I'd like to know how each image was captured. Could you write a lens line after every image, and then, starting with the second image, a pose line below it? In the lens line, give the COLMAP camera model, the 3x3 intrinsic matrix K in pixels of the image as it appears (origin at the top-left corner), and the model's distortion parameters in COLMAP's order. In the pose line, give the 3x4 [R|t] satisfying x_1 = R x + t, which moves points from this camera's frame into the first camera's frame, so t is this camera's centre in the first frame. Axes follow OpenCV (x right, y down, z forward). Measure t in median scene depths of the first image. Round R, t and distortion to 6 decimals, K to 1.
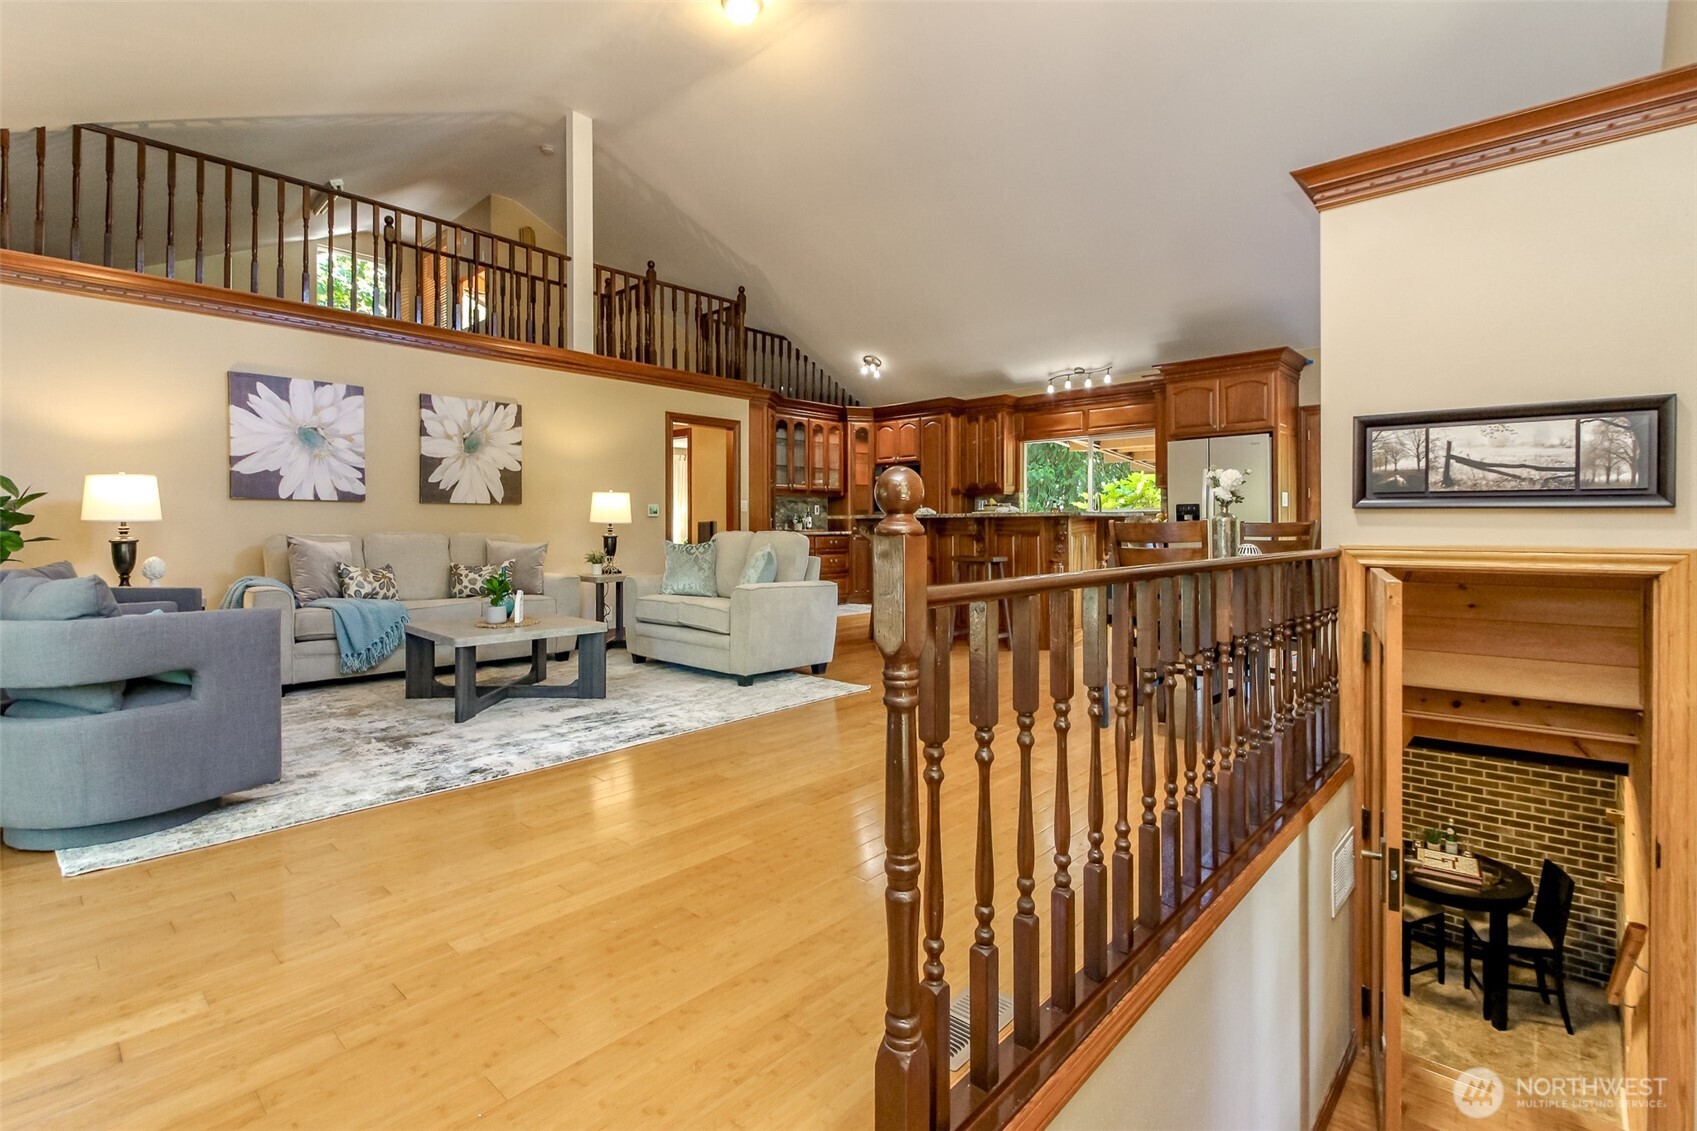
lens RADIAL K [[776.8, 0, 854.4], [0, 776.8, 544.0], [0, 0, 1]] dist [0.019231, -0.014638]
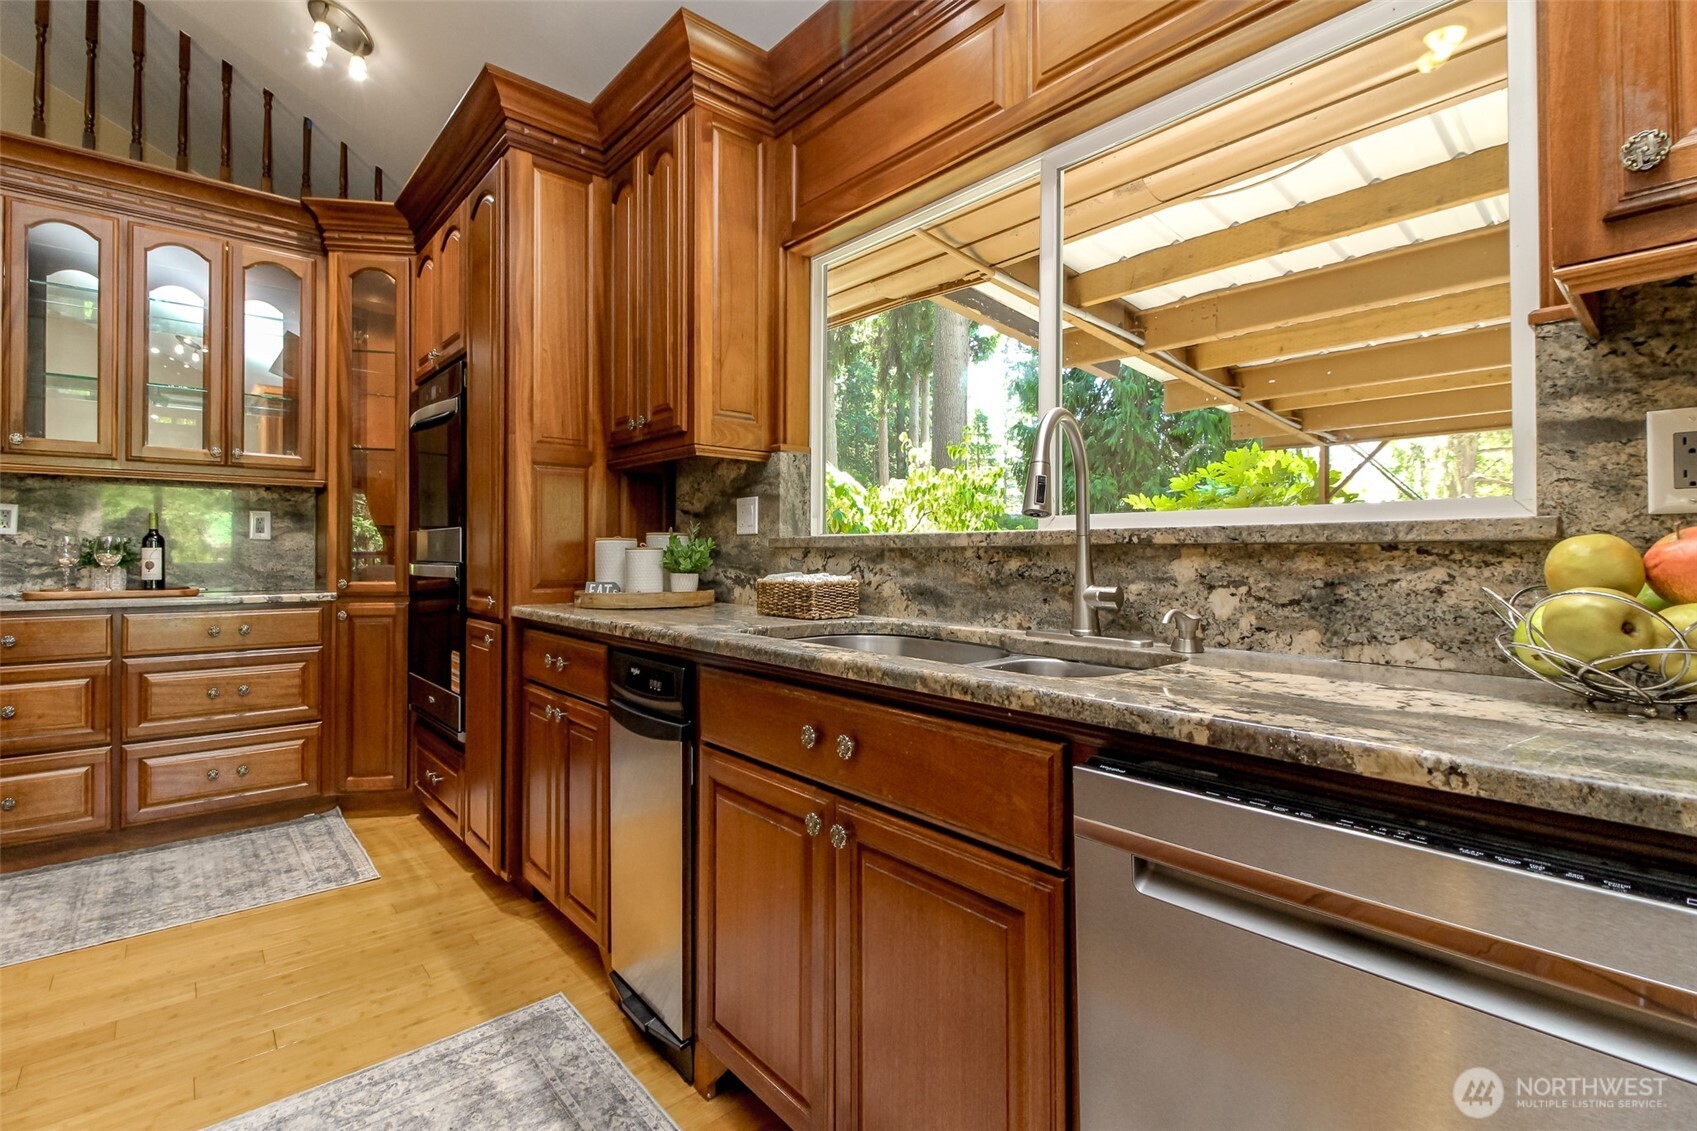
lens RADIAL K [[771.4, 0, 844.0], [0, 771.4, 548.4], [0, 0, 1]] dist [0.022865, -0.013942]
pose [[0.994109, 0.005568, -0.108241, 0.295644], [-0.007925, 0.999741, -0.021354, -0.033633], [0.108094, 0.022086, 0.993895, 0.860826]]
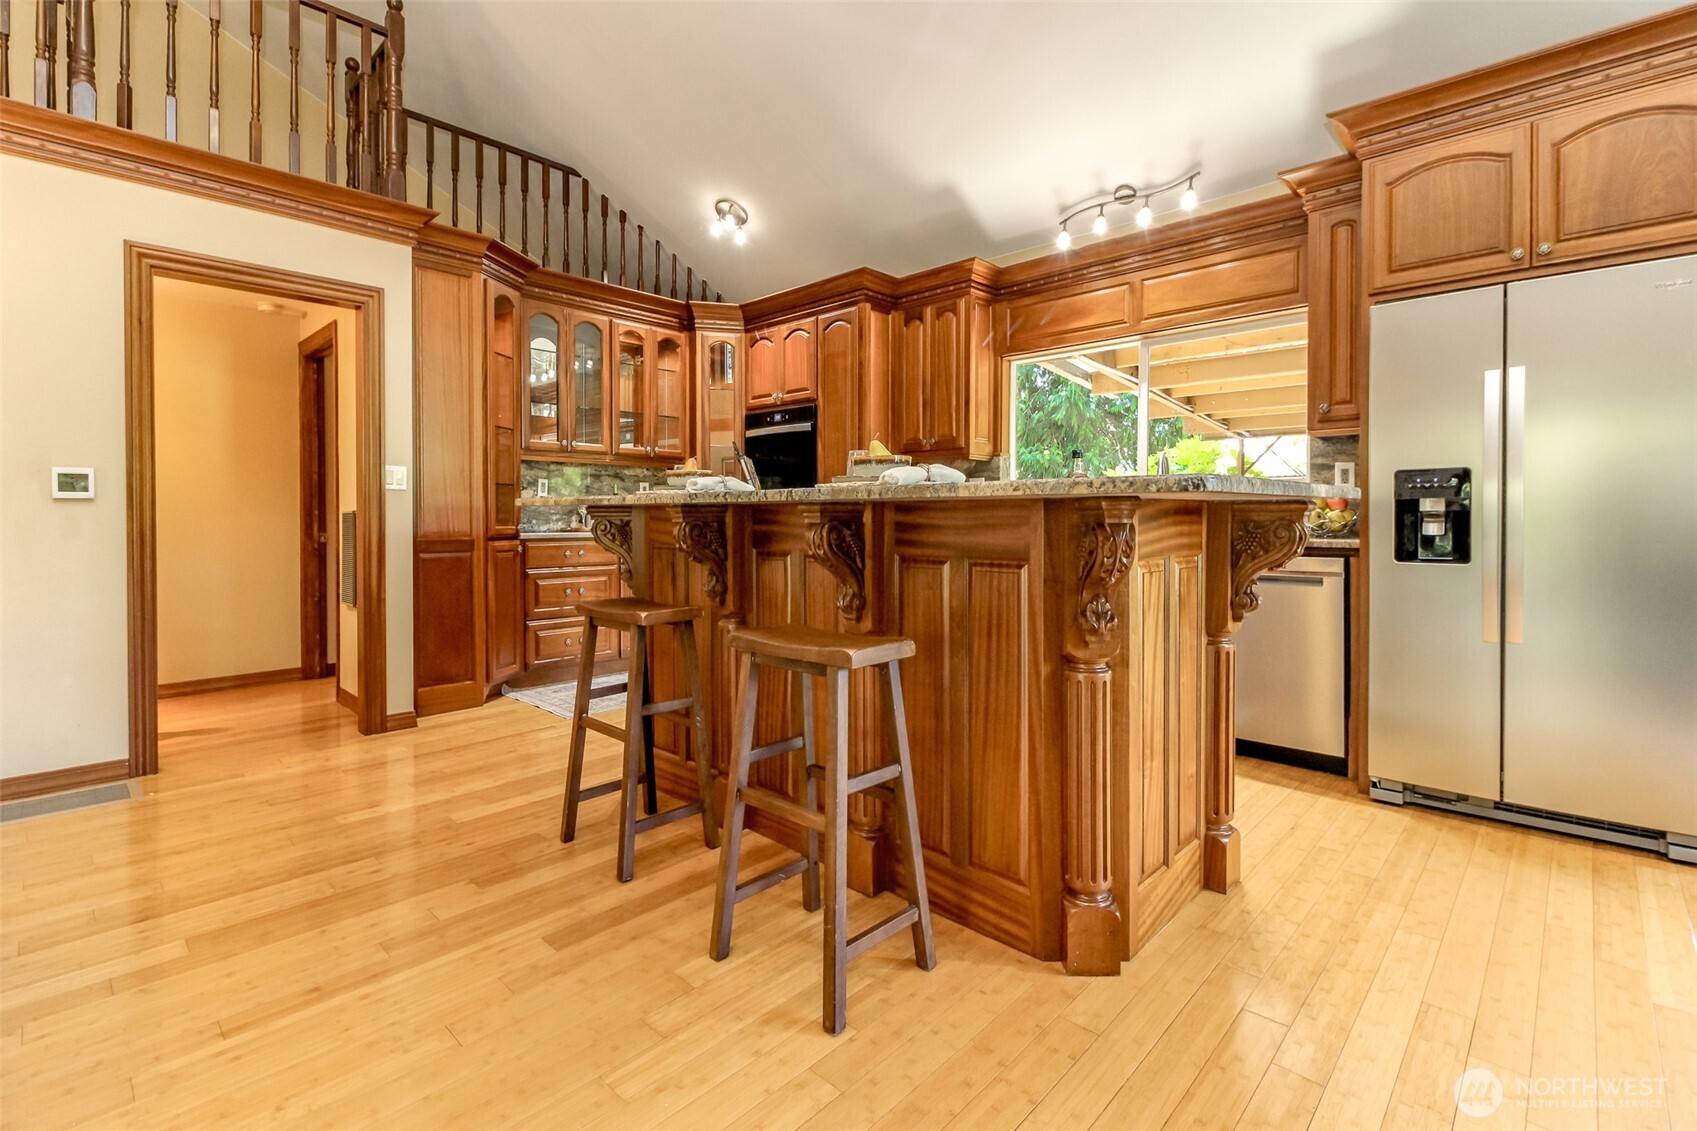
lens RADIAL K [[760.7, 0, 860.0], [0, 760.7, 538.4], [0, 0, 1]] dist [0.021190, -0.014584]
pose [[0.999967, 0.004454, -0.006866, 0.138711], [-0.004375, 0.999924, 0.011491, -0.018810], [0.006916, -0.011461, 0.999910, 0.558040]]
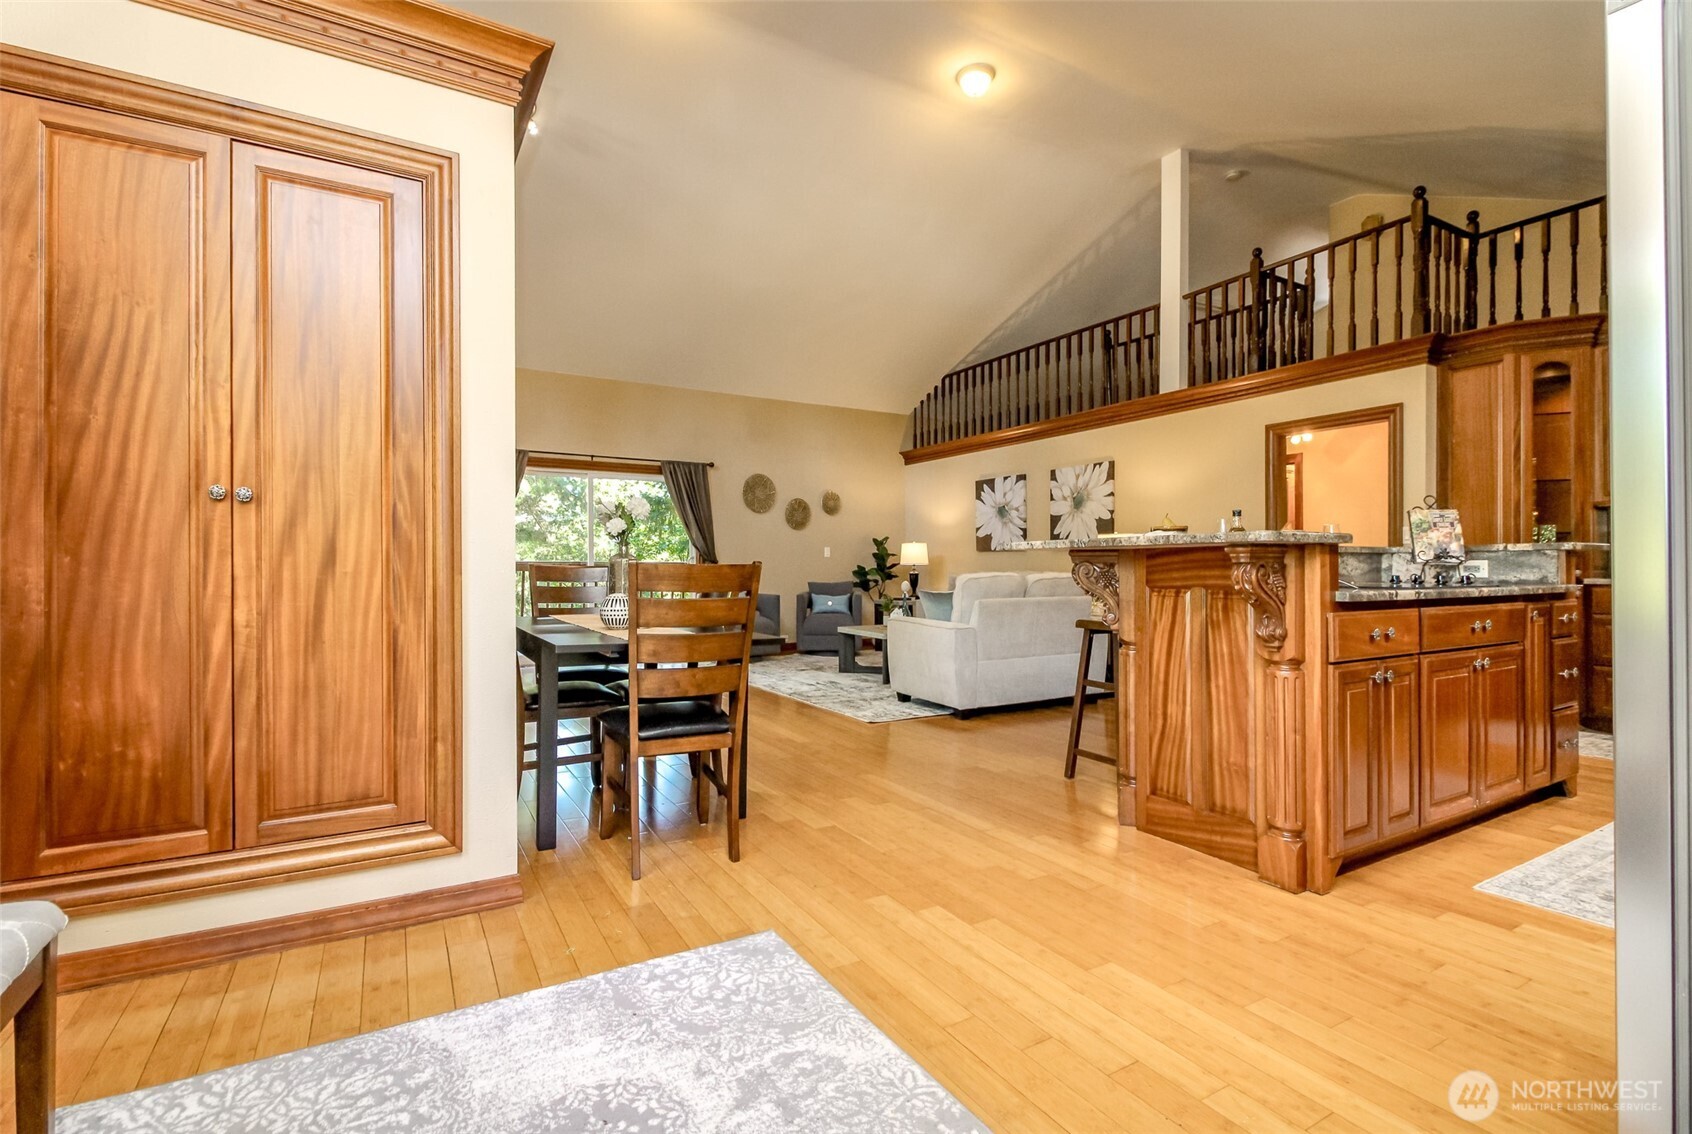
lens RADIAL K [[748.0, 0, 795.1], [0, 748.0, 564.3], [0, 0, 1]] dist [0.000547, -0.007279]
pose [[-0.333517, -0.000299, -0.942744, 0.600152], [-0.016014, 0.999857, 0.005349, -0.020016], [0.942608, 0.016881, -0.333474, 0.739843]]
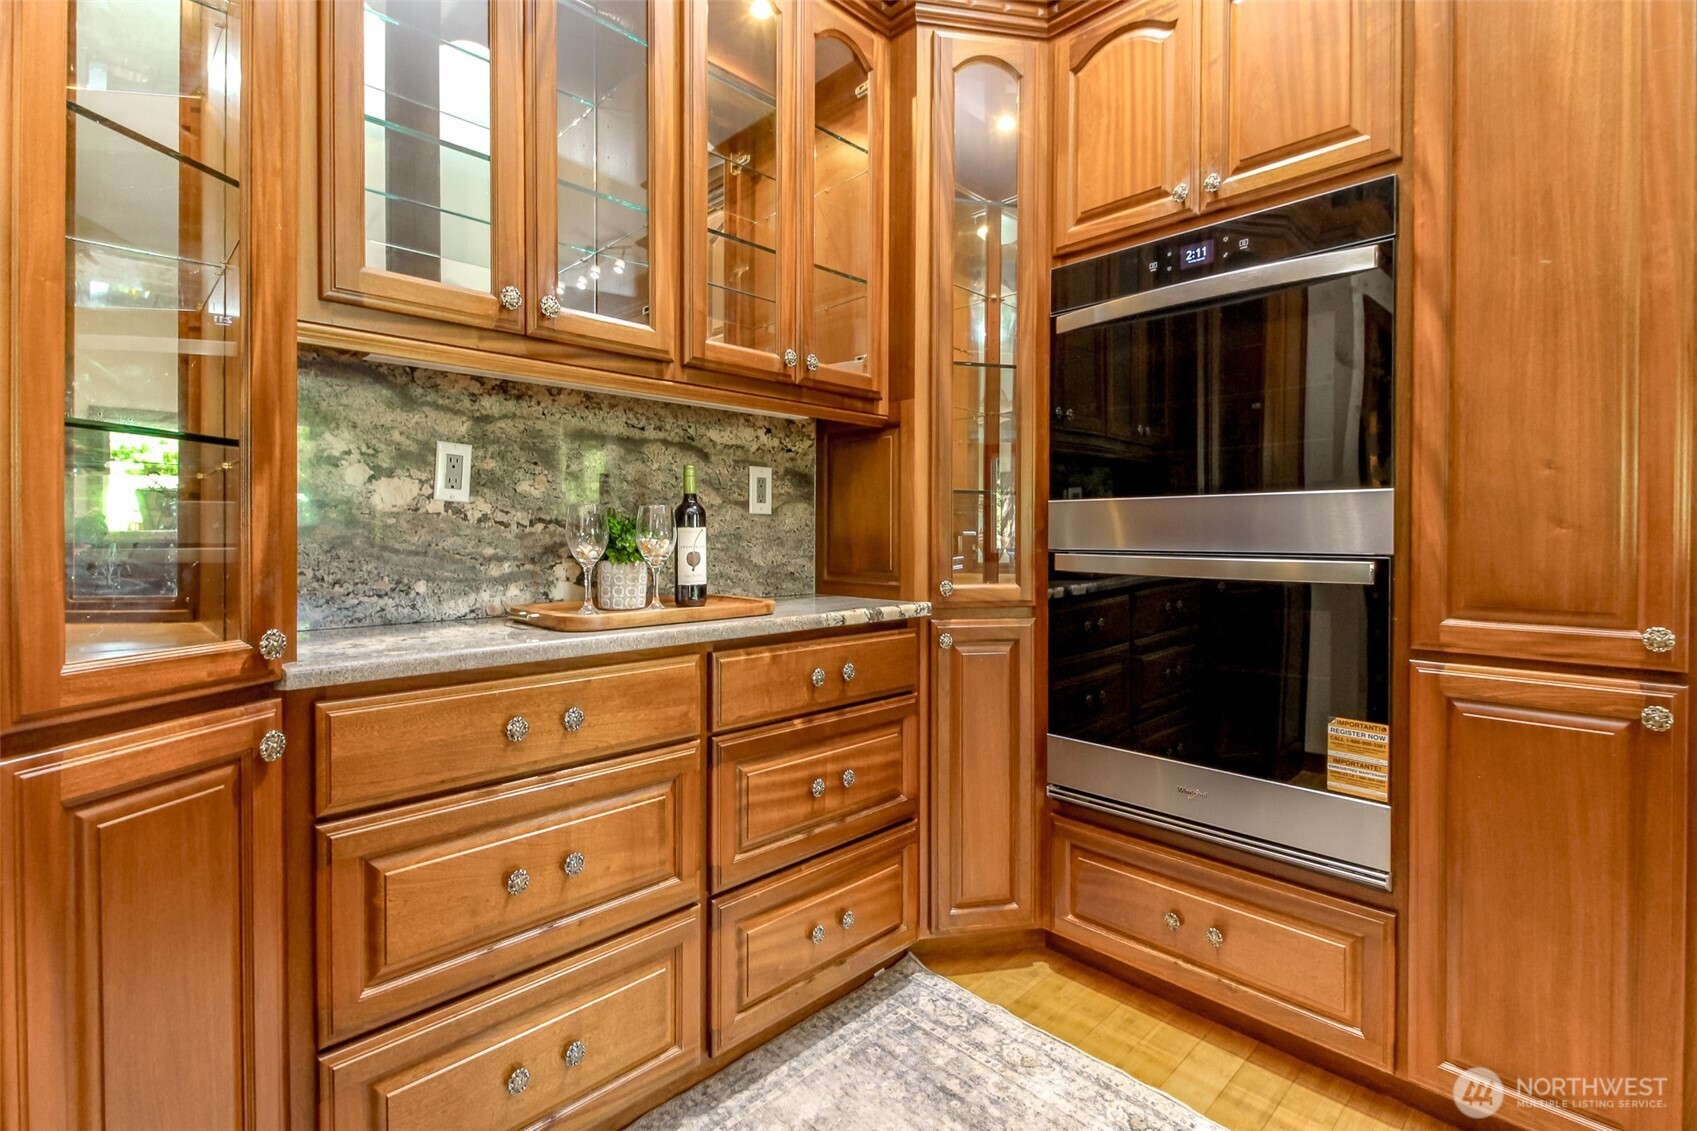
lens RADIAL K [[776.8, 0, 854.4], [0, 776.8, 544.0], [0, 0, 1]] dist [0.019231, -0.014638]
pose [[0.998614, 0.008098, -0.052007, -0.015300], [-0.008202, 0.999965, -0.001786, -0.034792], [0.051990, 0.002210, 0.998645, 0.989250]]
